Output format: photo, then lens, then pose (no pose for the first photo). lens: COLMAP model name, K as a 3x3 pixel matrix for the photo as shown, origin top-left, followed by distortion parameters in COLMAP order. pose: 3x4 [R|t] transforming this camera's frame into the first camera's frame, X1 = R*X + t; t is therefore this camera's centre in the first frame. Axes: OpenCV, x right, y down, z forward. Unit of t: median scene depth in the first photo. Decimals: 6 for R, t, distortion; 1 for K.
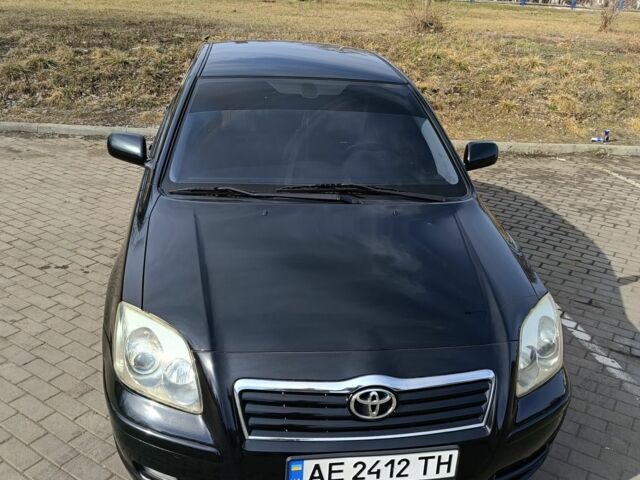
lens RADIAL K [[599.3, 0, 320.9], [0, 599.3, 236.8], [0, 0, 1]] dist [0.090976, -0.151871]
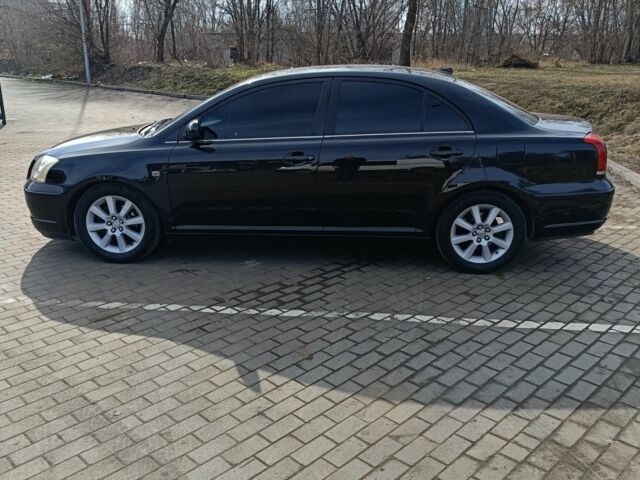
lens RADIAL K [[585.6, 0, 320.0], [0, 585.6, 240.0], [0, 0, 1]] dist [0.089510, -0.152140]
pose [[-0.195212, 0.241649, -0.950525, 1.674705], [-0.390702, 0.869789, 0.301363, -0.468975], [0.899580, 0.430202, -0.075381, 1.613562]]
